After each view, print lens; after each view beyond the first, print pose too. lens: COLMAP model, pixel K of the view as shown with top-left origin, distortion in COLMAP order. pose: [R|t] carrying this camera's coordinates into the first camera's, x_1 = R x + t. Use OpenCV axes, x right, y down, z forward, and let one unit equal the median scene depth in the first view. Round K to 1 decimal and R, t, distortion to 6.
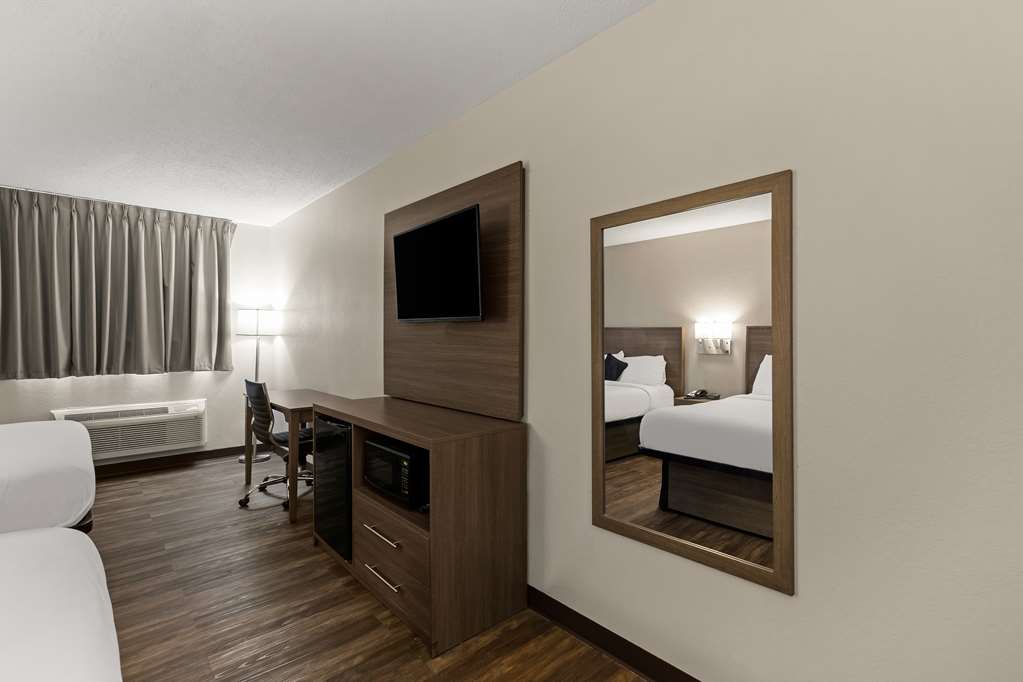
lens RADIAL K [[474.8, 0, 513.1], [0, 474.8, 342.6], [0, 0, 1]] dist [0.003163, -0.000023]
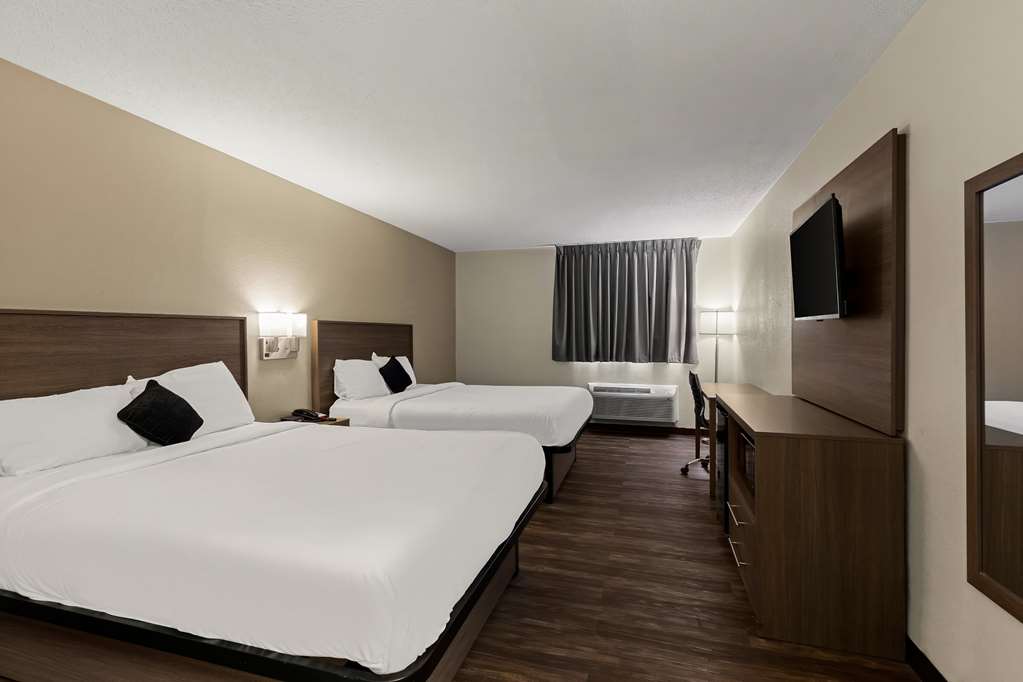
lens RADIAL K [[474.8, 0, 502.4], [0, 474.8, 339.5], [0, 0, 1]] dist [0.003163, -0.000023]
pose [[0.498649, 0.007279, -0.866773, 0.233952], [-0.010156, 0.999945, 0.002554, 0.000005], [0.866744, 0.007529, 0.498696, -0.016761]]
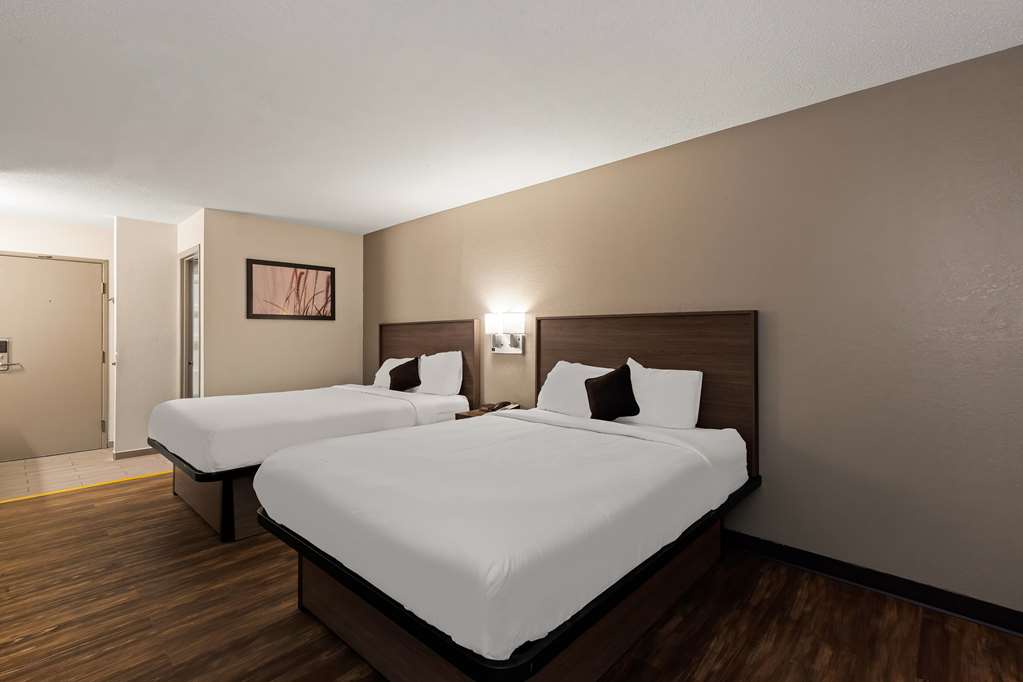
lens RADIAL K [[474.8, 0, 510.3], [0, 474.8, 337.1], [0, 0, 1]] dist [0.003163, -0.000023]
pose [[-0.997915, -0.001782, -0.064522, -0.749192], [-0.003146, 0.999773, 0.021055, -0.013817], [0.064470, 0.021214, -0.997694, 1.124473]]
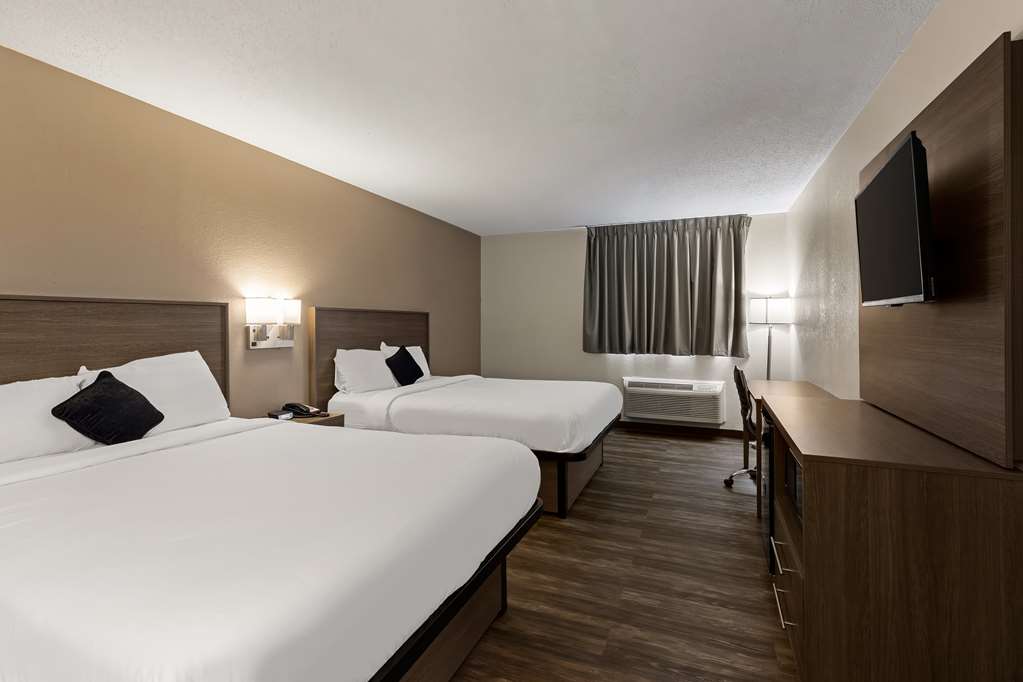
lens RADIAL K [[474.8, 0, 507.2], [0, 474.8, 321.4], [0, 0, 1]] dist [0.003163, -0.000023]
pose [[0.409964, -0.005378, -0.912086, 0.174172], [-0.014568, 0.999816, -0.012443, 0.000354], [0.911985, 0.018388, 0.409810, 0.108351]]
